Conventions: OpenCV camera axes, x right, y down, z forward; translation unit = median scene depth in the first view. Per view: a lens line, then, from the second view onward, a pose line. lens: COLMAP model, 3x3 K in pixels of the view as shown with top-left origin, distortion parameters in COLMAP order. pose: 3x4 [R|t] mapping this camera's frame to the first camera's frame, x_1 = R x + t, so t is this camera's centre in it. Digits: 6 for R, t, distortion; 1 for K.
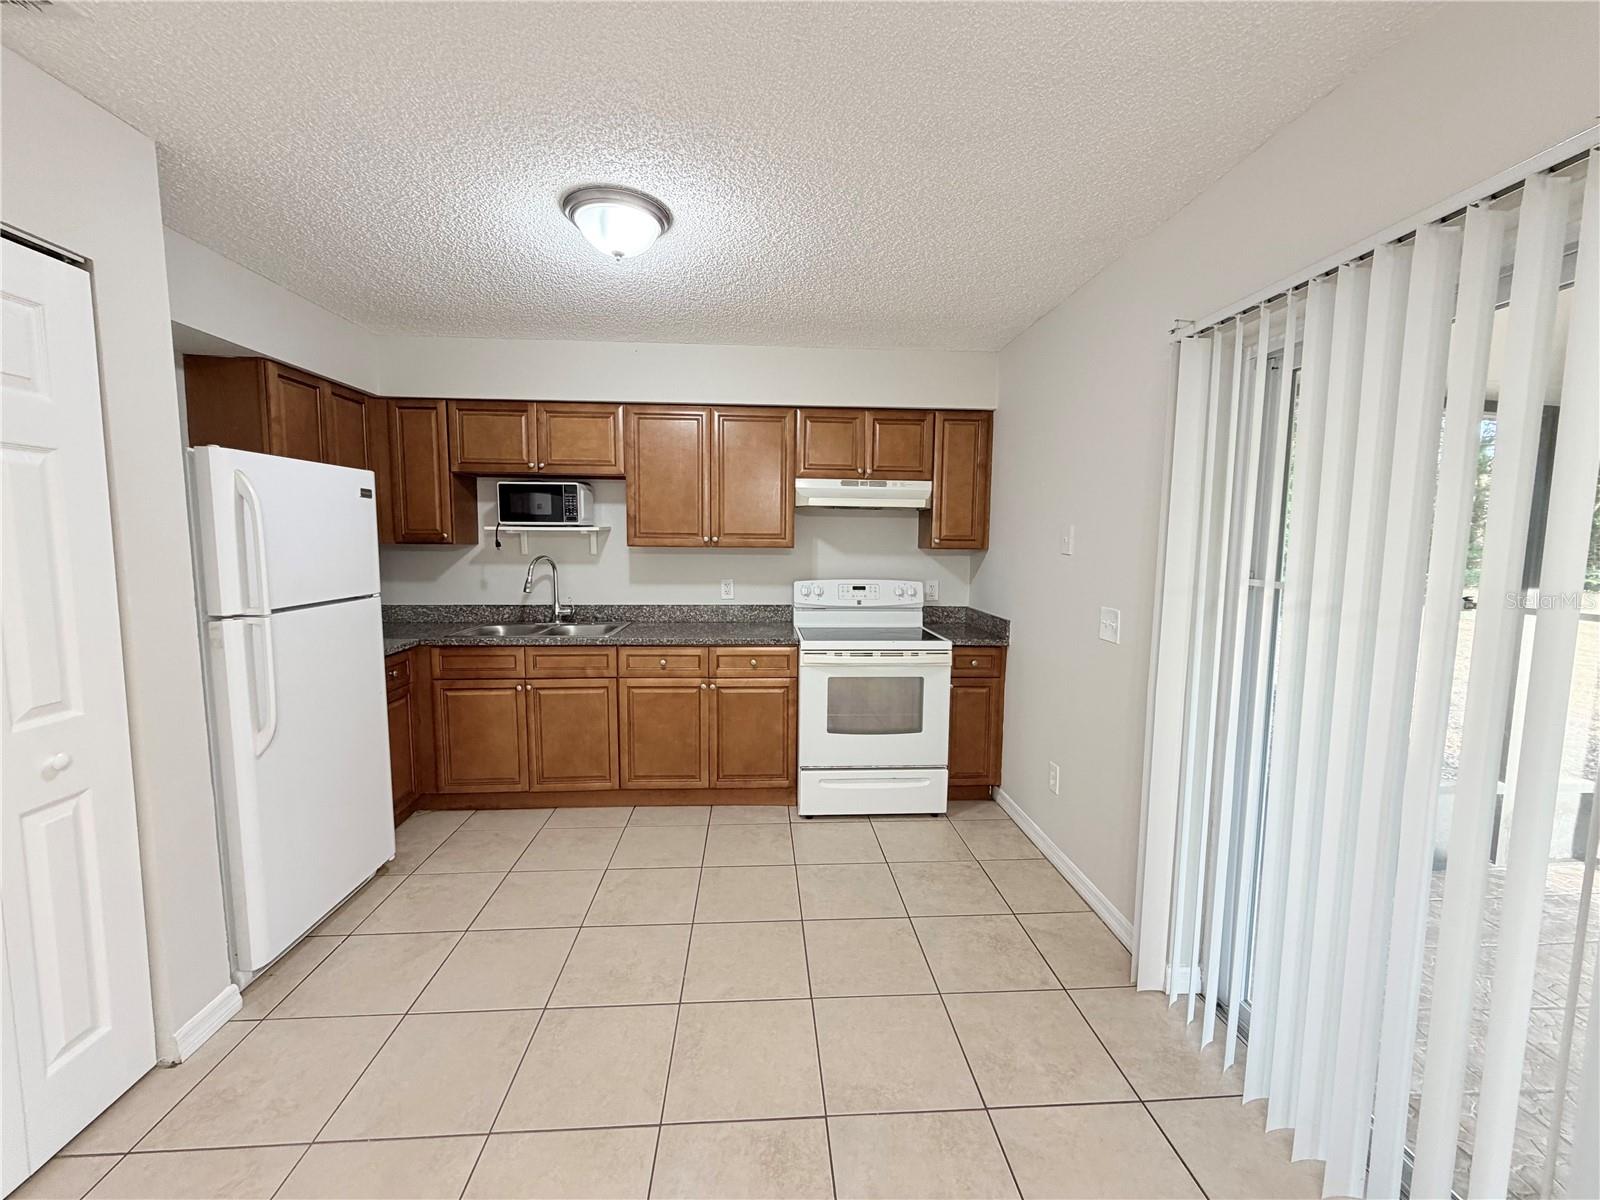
lens RADIAL K [[640.0, 0, 796.1], [0, 640.0, 600.7], [0, 0, 1]] dist [0.004969, 0.000128]
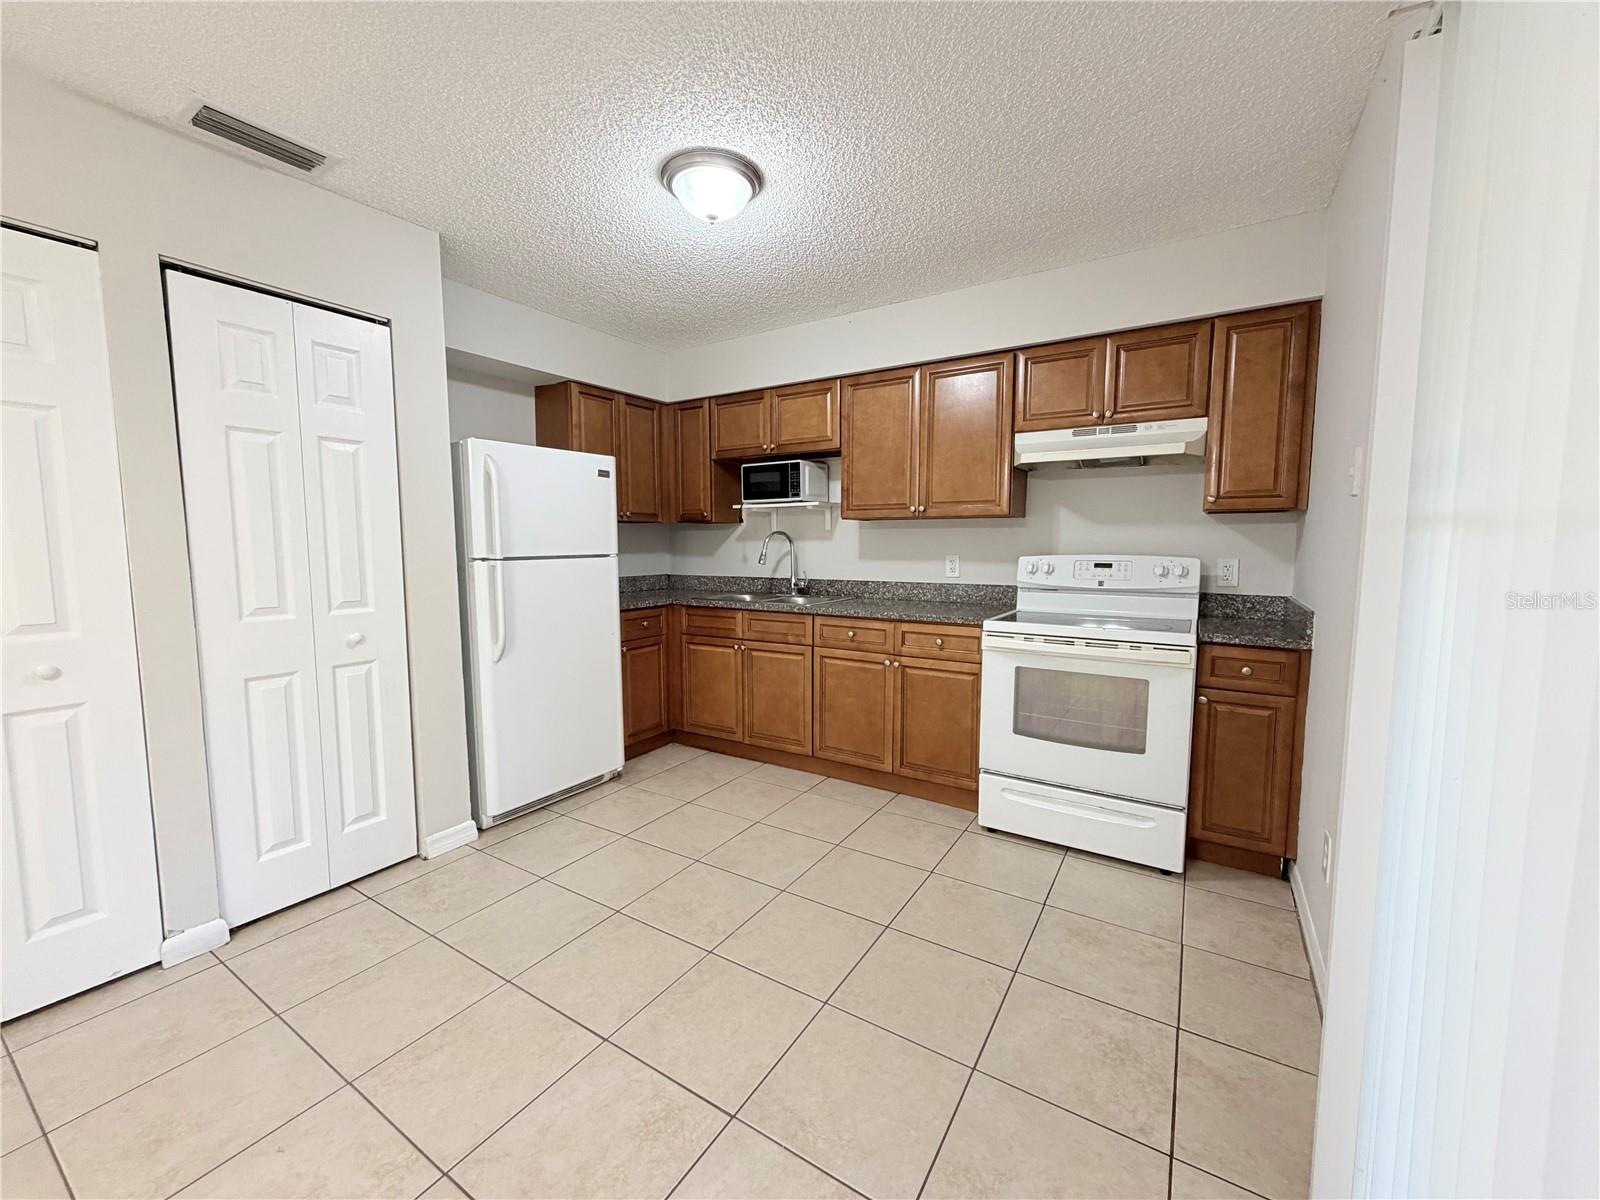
lens RADIAL K [[640.0, 0, 794.3], [0, 640.0, 600.2], [0, 0, 1]] dist [0.004969, 0.000128]
pose [[0.809001, 0.043755, -0.586177, 0.292093], [-0.048741, 0.998785, 0.007286, 0.041035], [0.585784, 0.022676, 0.810150, 0.154811]]
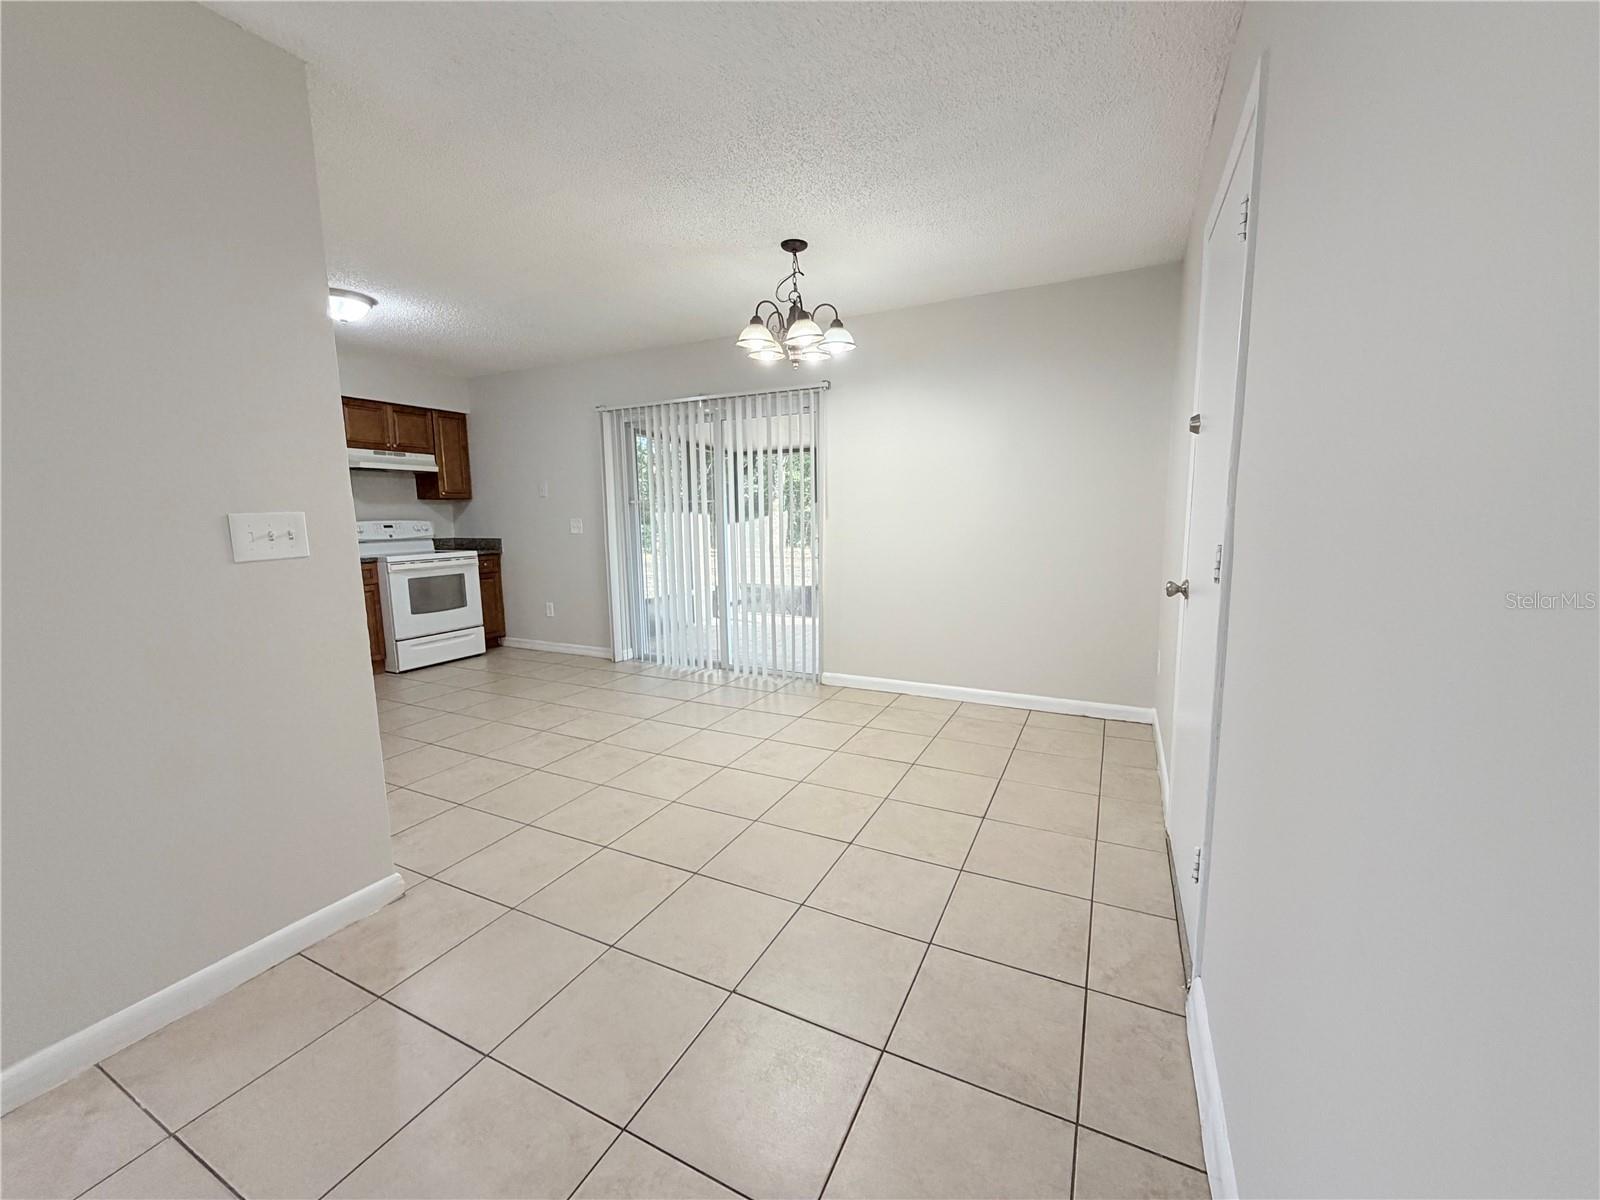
lens RADIAL K [[640.0, 0, 799.0], [0, 640.0, 599.9], [0, 0, 1]] dist [0.004969, 0.000128]
pose [[0.504893, -0.134446, 0.852647, -0.787493], [0.103778, 0.990085, 0.094665, 0.118538], [-0.856921, 0.040690, 0.513839, -0.606833]]
